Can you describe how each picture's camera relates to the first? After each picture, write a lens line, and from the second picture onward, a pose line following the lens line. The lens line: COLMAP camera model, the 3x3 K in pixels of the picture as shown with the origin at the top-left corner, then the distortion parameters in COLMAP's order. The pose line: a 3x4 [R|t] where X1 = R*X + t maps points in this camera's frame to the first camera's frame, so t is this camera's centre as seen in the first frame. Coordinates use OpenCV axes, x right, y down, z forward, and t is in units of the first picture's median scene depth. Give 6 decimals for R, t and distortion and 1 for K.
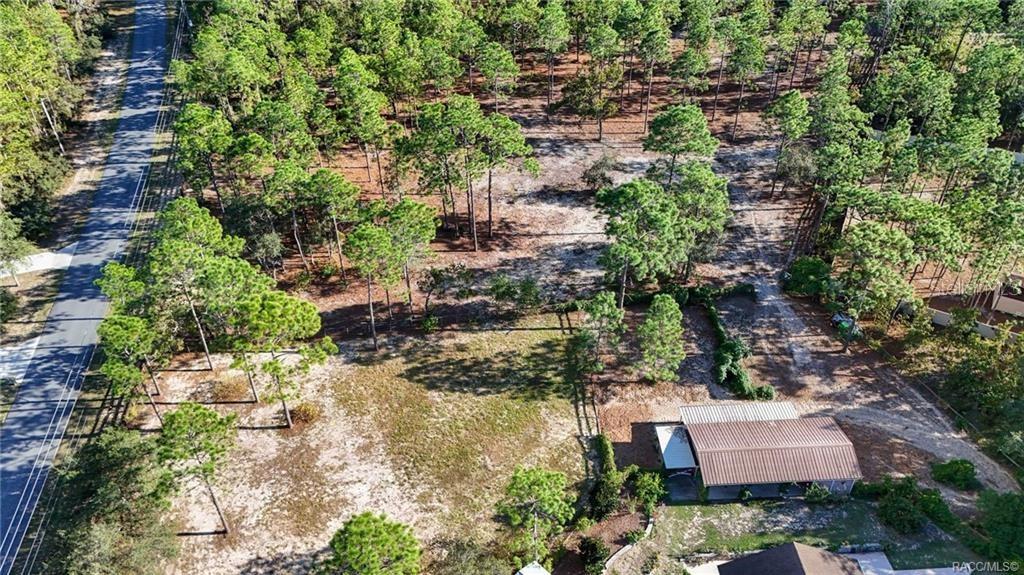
lens RADIAL K [[751.7, 0, 515.4], [0, 751.7, 284.3], [0, 0, 1]] dist [0.051907, -0.041517]
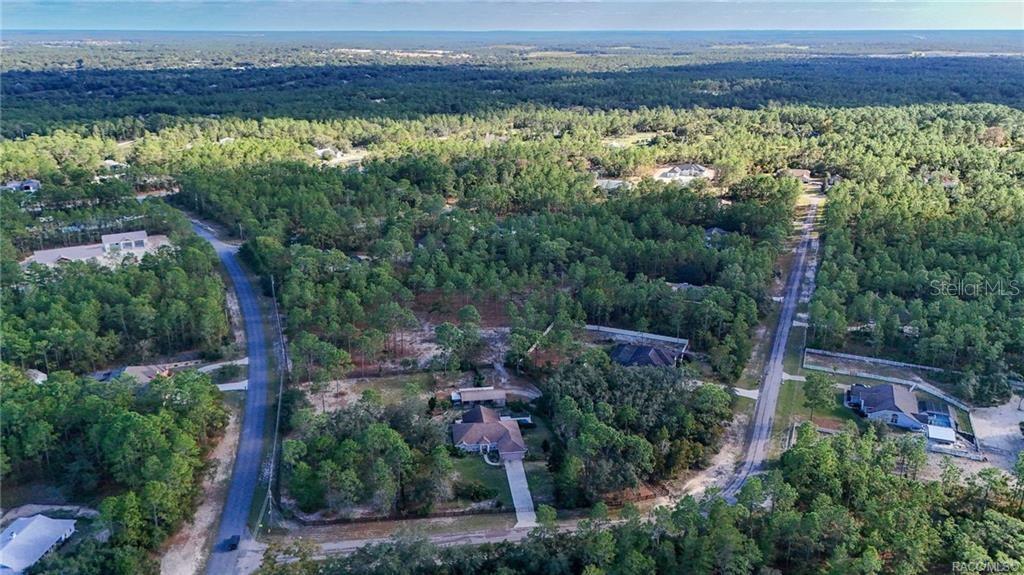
lens RADIAL K [[751.7, 0, 514.7], [0, 751.7, 286.1], [0, 0, 1]] dist [0.051907, -0.041517]
pose [[0.994685, -0.000445, 0.102961, 0.122446], [0.034083, 0.945034, -0.325191, 0.811298], [-0.097157, 0.326972, 0.940027, -2.251392]]
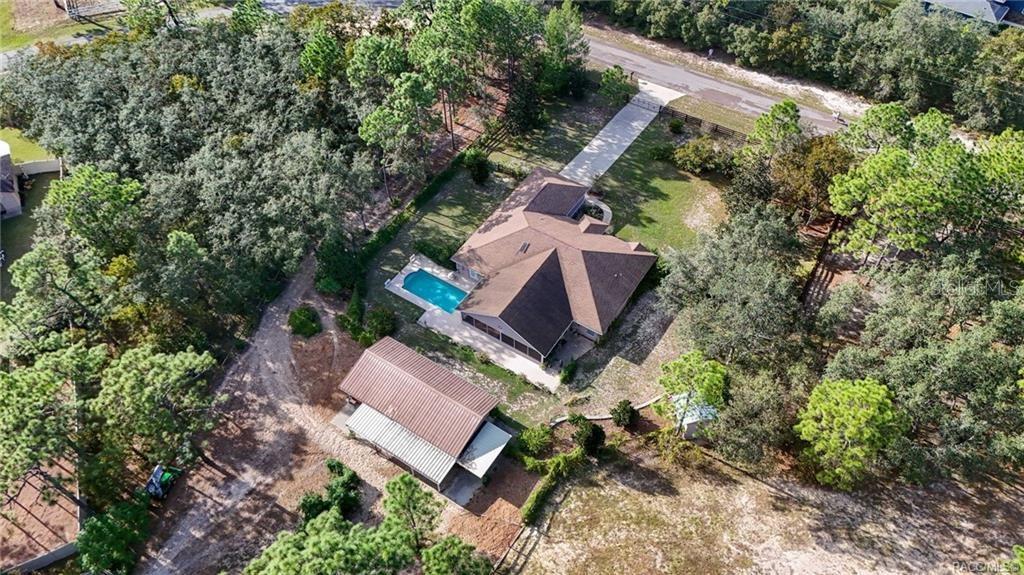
lens RADIAL K [[751.7, 0, 510.7], [0, 751.7, 290.0], [0, 0, 1]] dist [0.051907, -0.041517]
pose [[-0.805990, -0.430202, 0.406580, -0.113584], [0.387011, 0.136738, 0.911880, -0.639955], [-0.447887, 0.892317, 0.056284, 0.709544]]
